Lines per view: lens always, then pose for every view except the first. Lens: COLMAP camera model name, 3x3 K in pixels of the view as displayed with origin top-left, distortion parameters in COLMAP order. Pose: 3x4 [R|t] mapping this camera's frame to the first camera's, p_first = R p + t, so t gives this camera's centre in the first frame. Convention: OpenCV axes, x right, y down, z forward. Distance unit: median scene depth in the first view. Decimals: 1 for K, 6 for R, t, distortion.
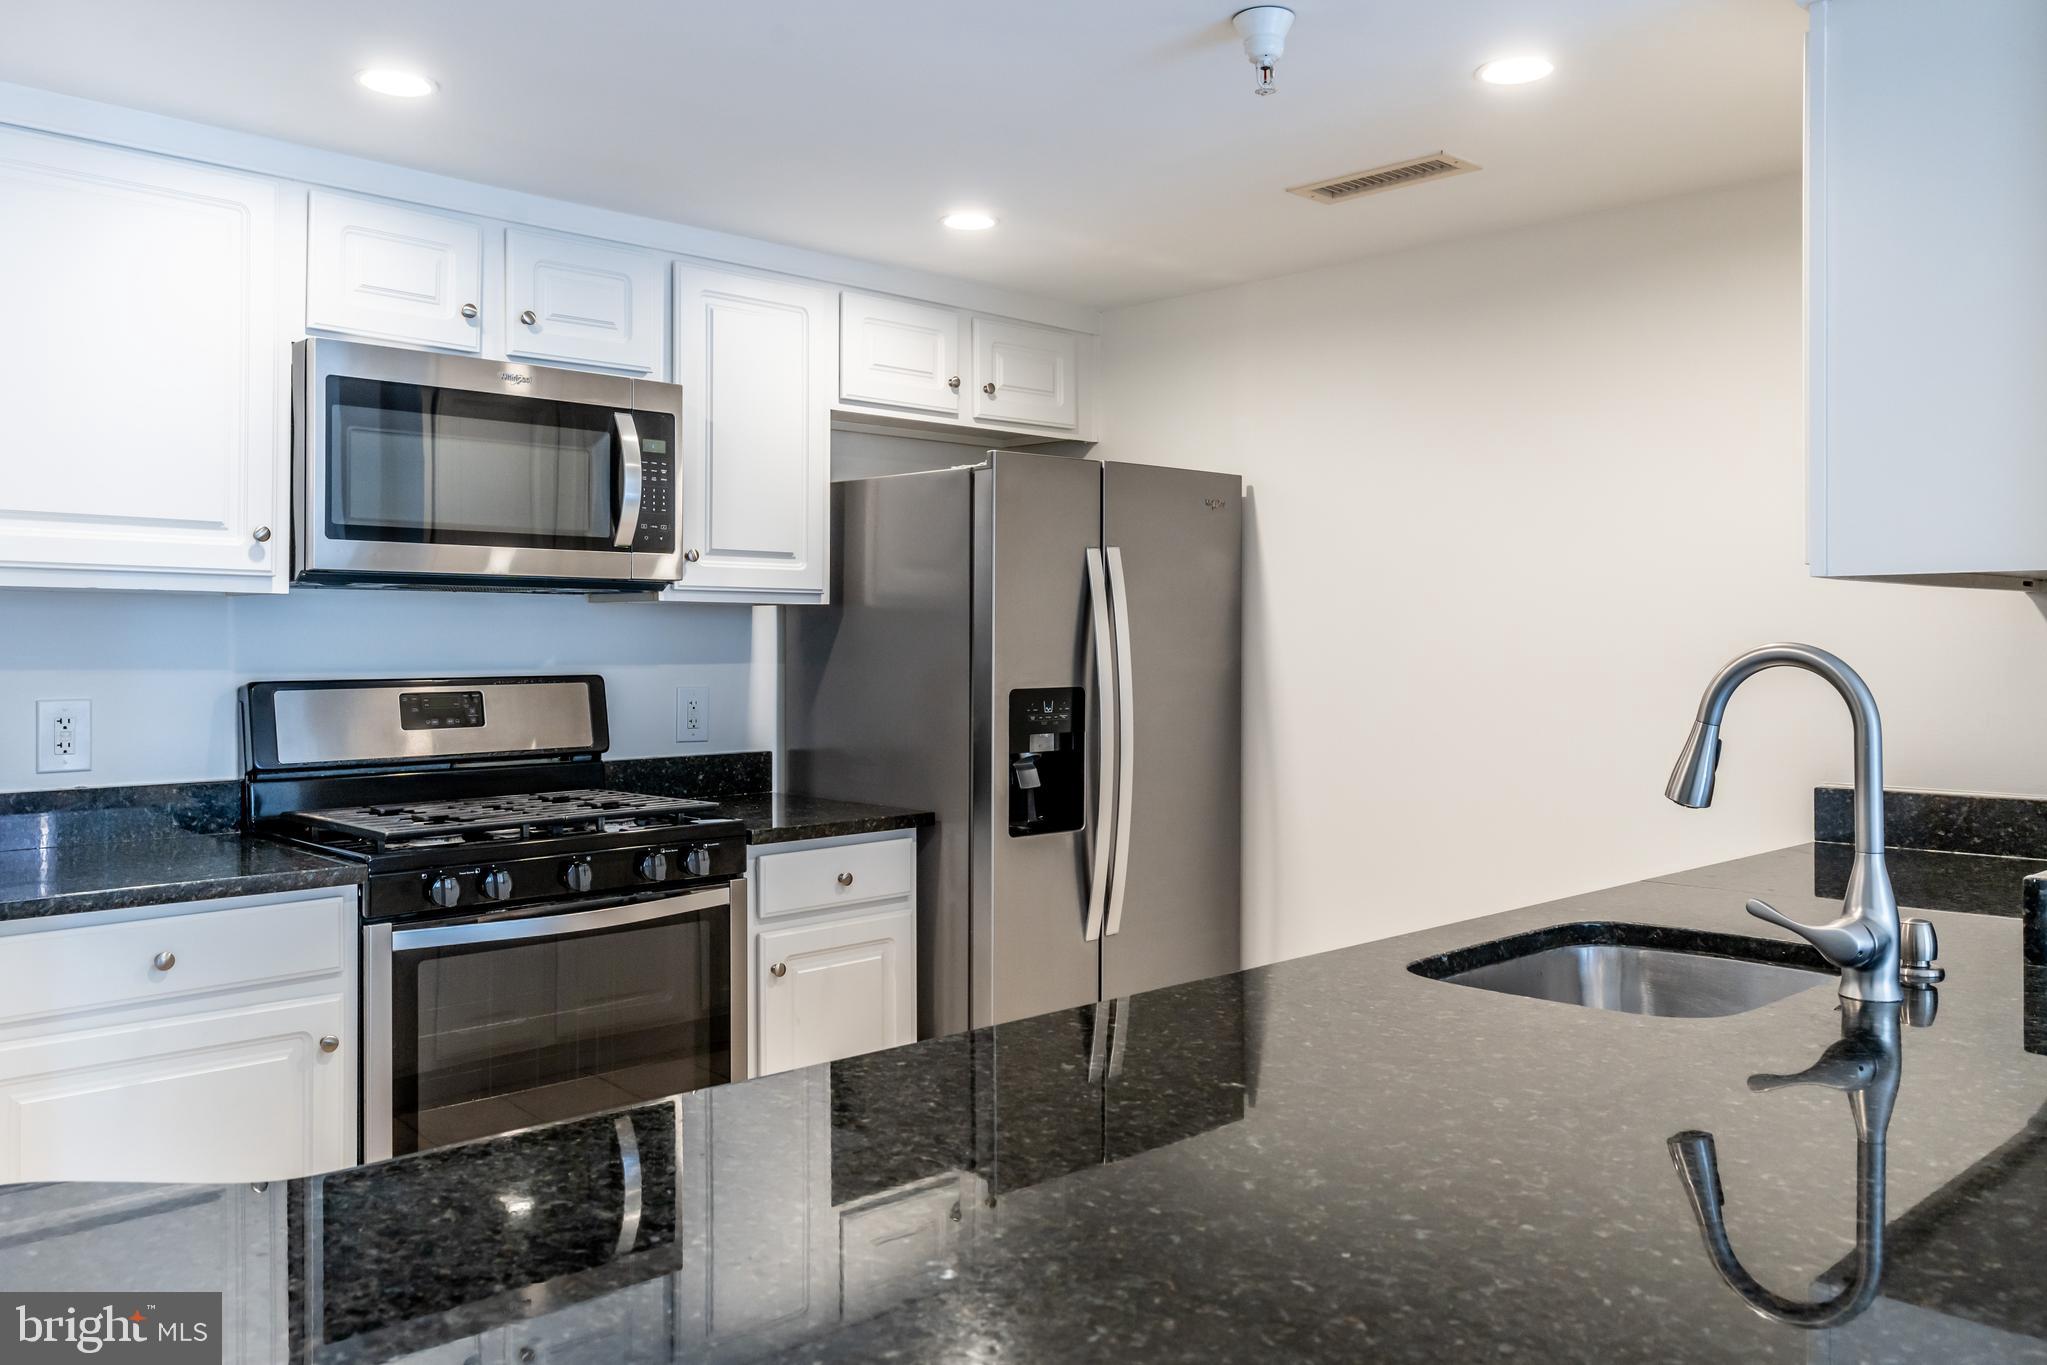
lens RADIAL K [[1597.0, 0, 1060.0], [0, 1597.0, 642.3], [0, 0, 1]] dist [-0.017214, -0.005979]
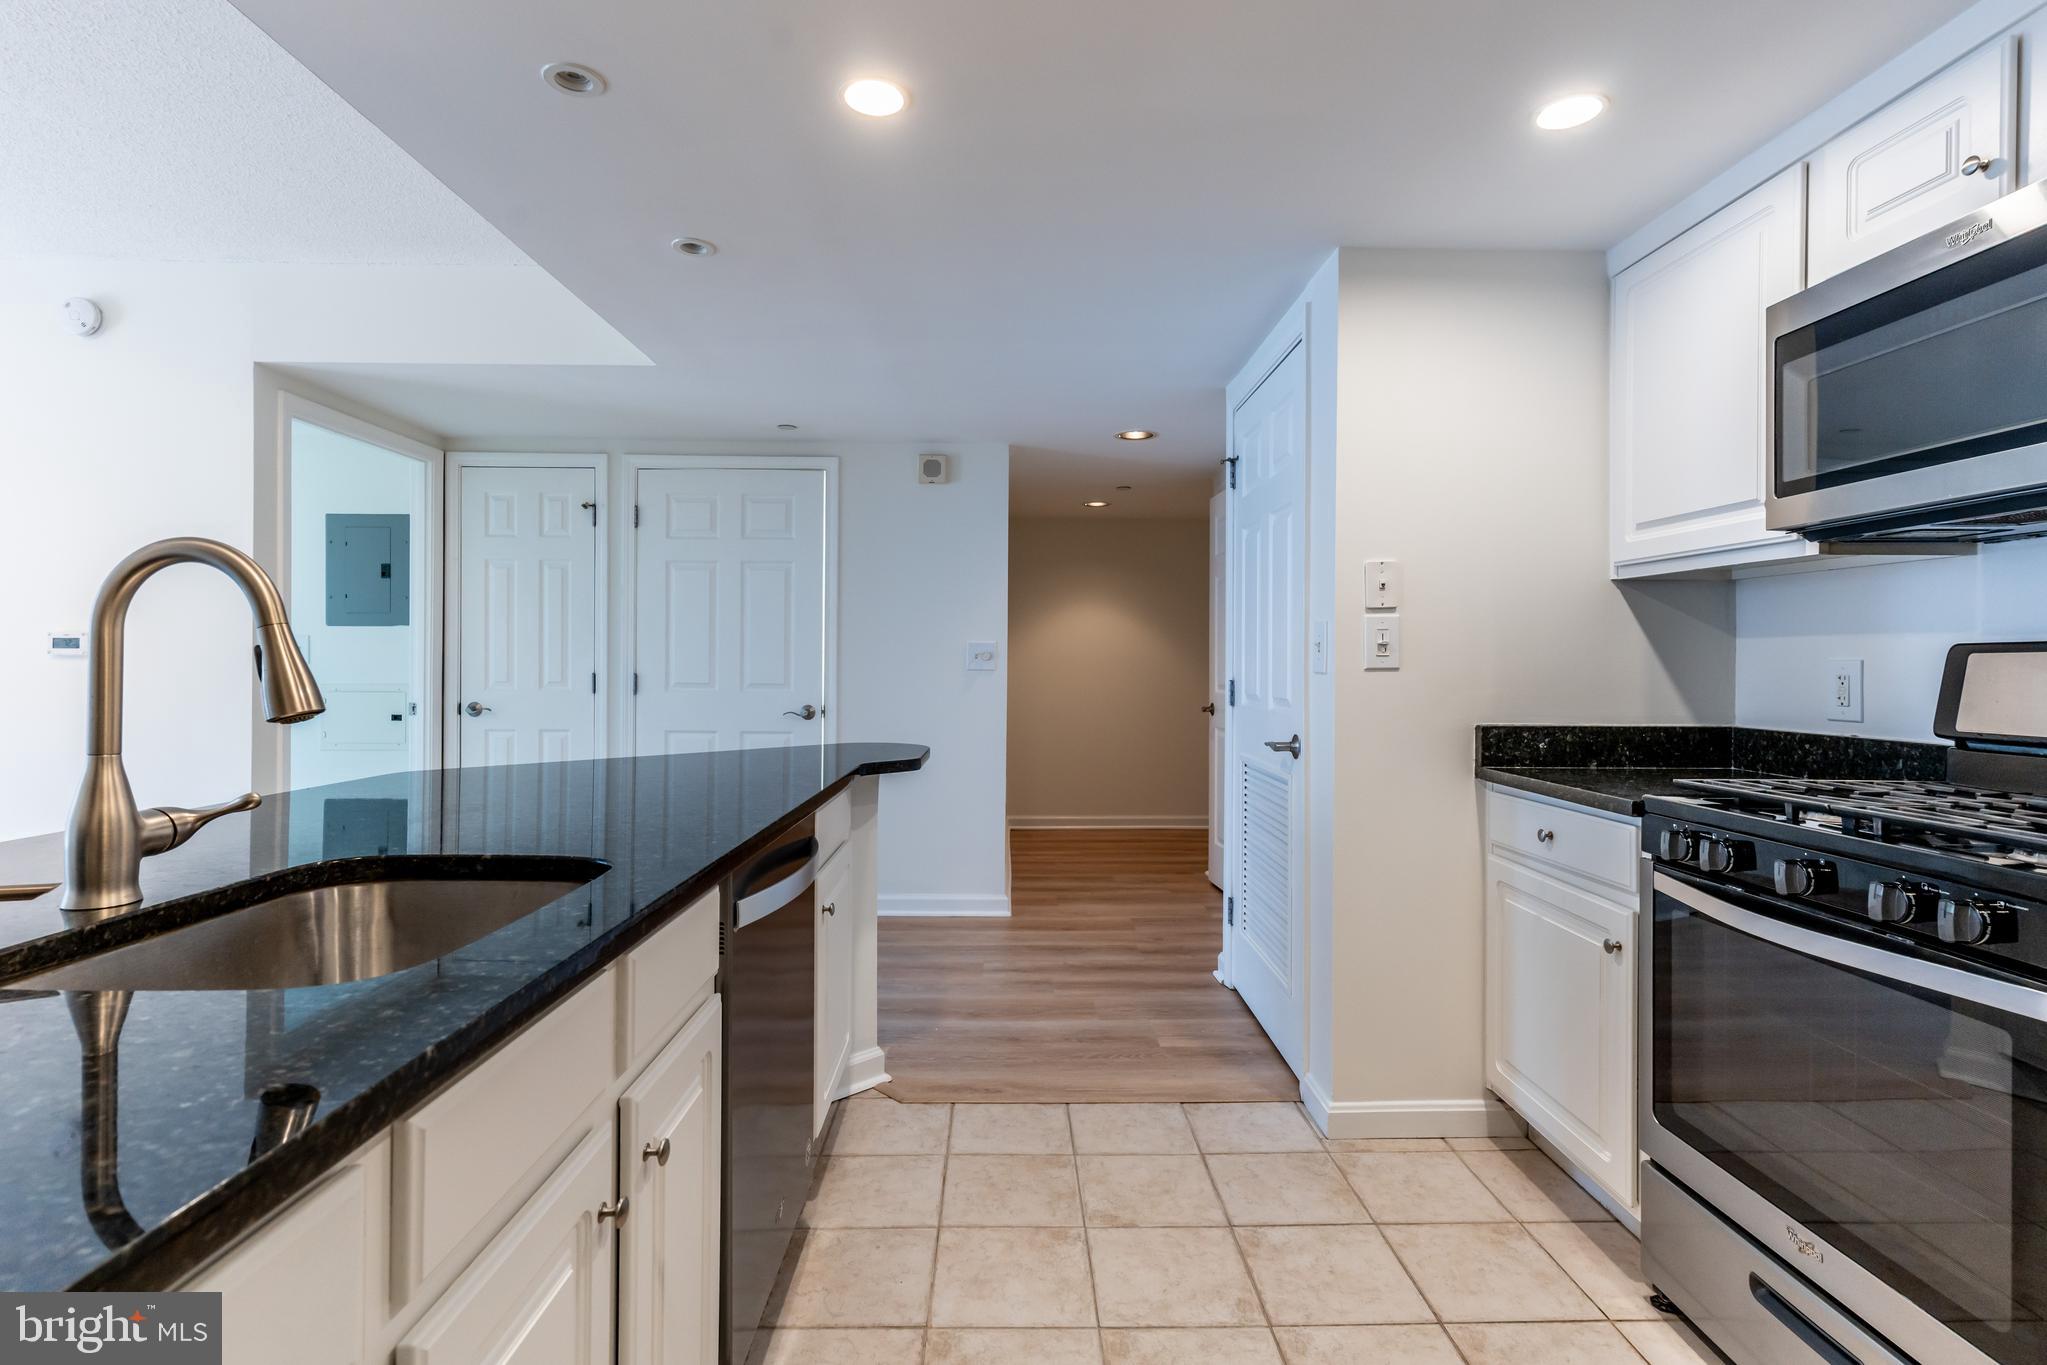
lens RADIAL K [[980.3, 0, 1023.0], [0, 980.3, 675.2], [0, 0, 1]] dist [-0.006126, 0.003794]
pose [[-0.689567, 0.003571, -0.724213, 0.296410], [-0.008762, 0.999874, 0.013273, 0.039333], [0.724169, 0.015499, -0.689449, 0.972260]]
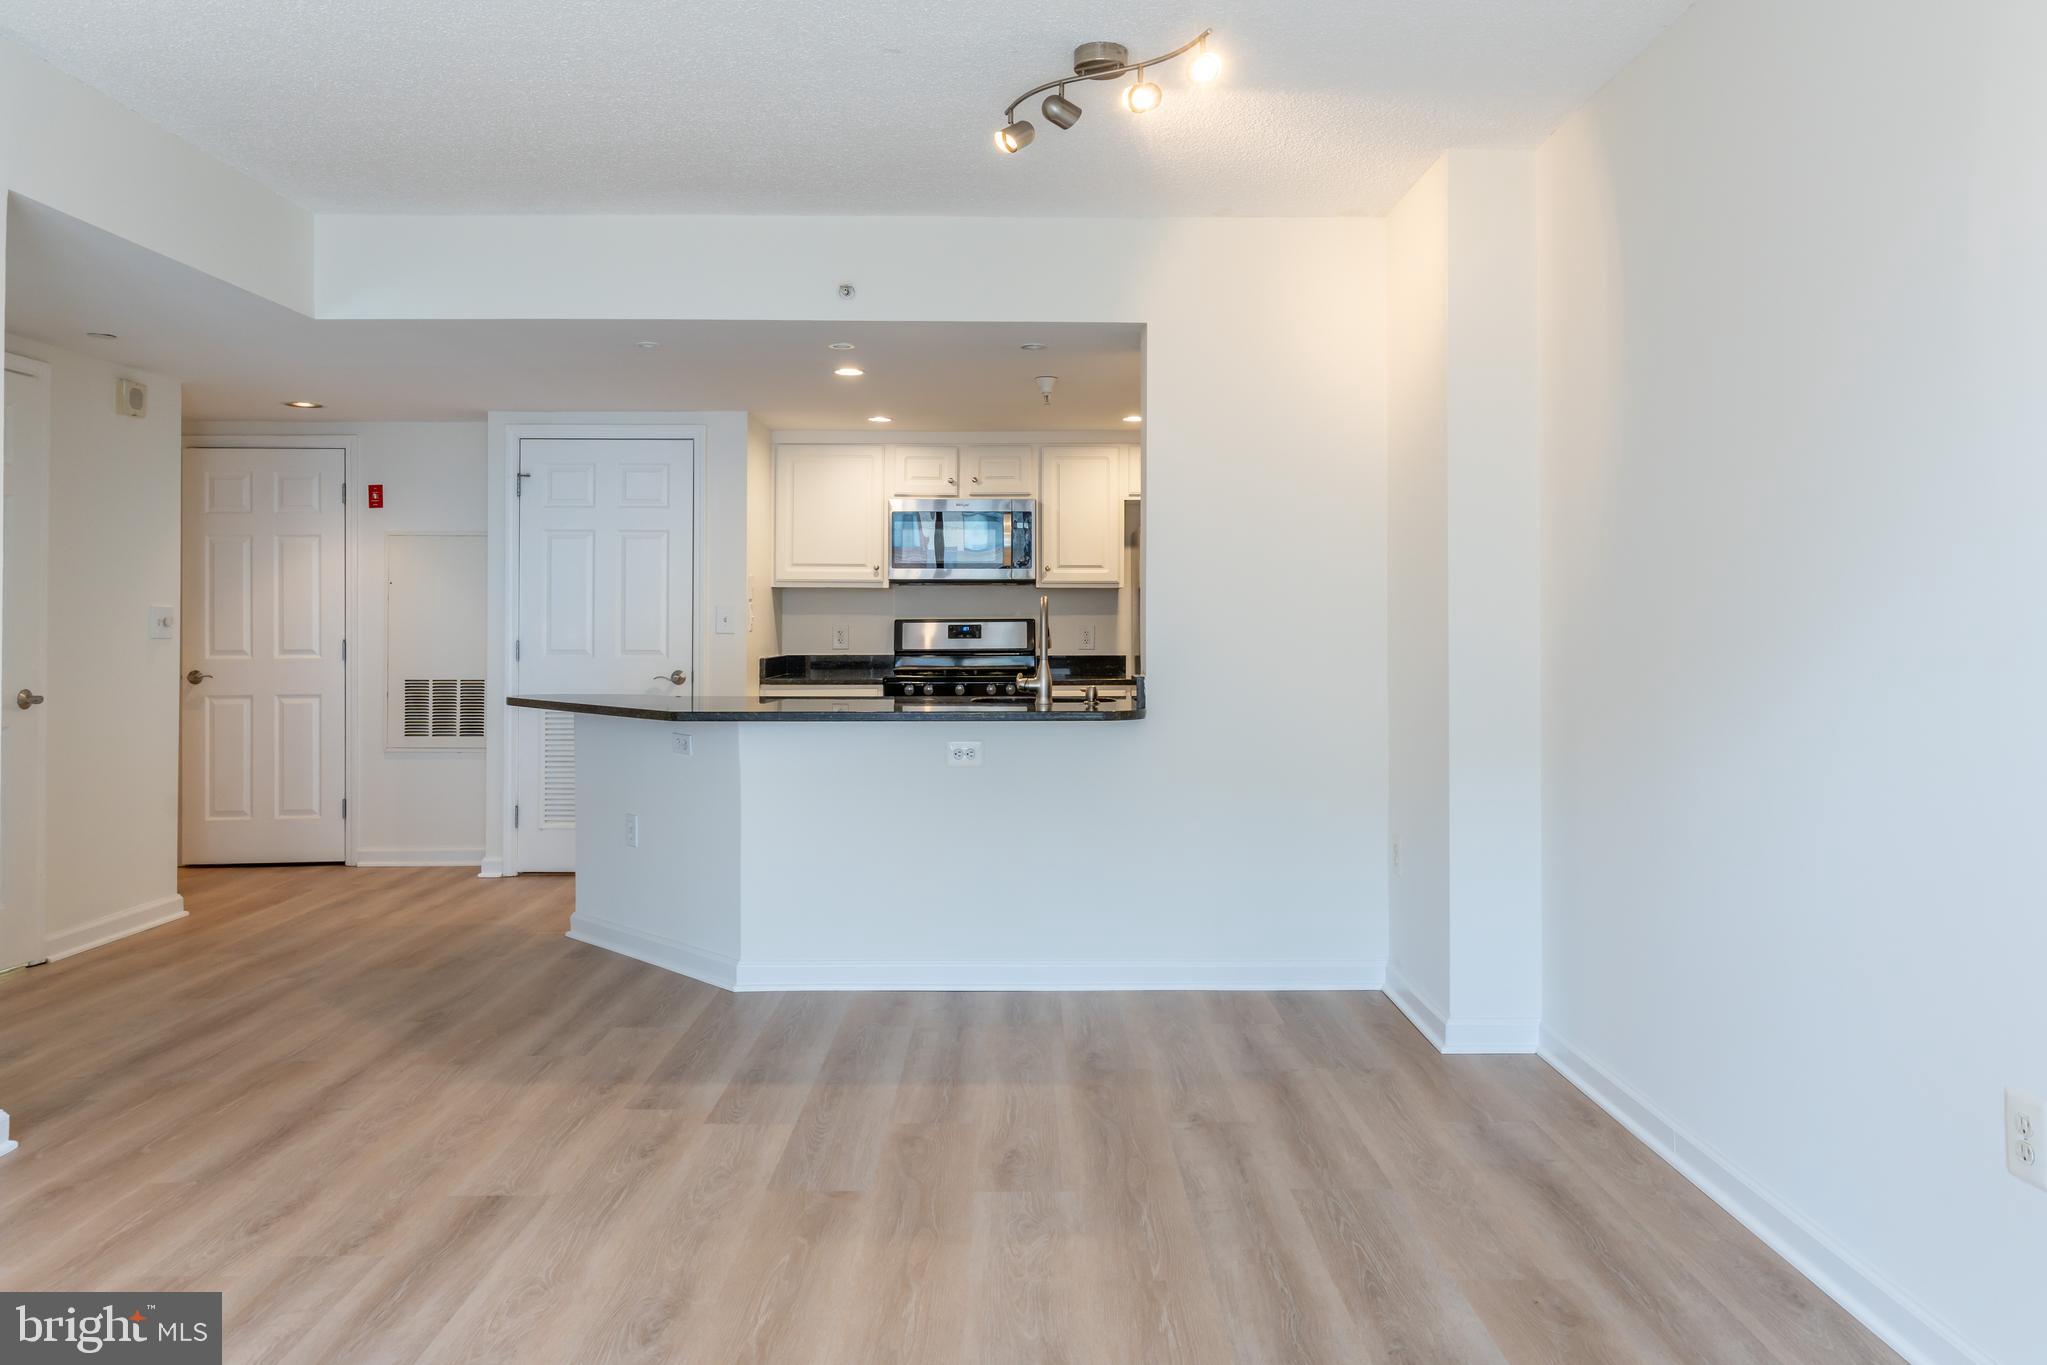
lens RADIAL K [[1405.2, 0, 1034.1], [0, 1405.2, 607.2], [0, 0, 1]] dist [-0.003956, 0.011345]
pose [[0.721374, -0.007012, -0.692510, 1.335775], [-0.001635, 0.999929, -0.011828, 0.031425], [0.692543, 0.009664, 0.721312, -0.594838]]
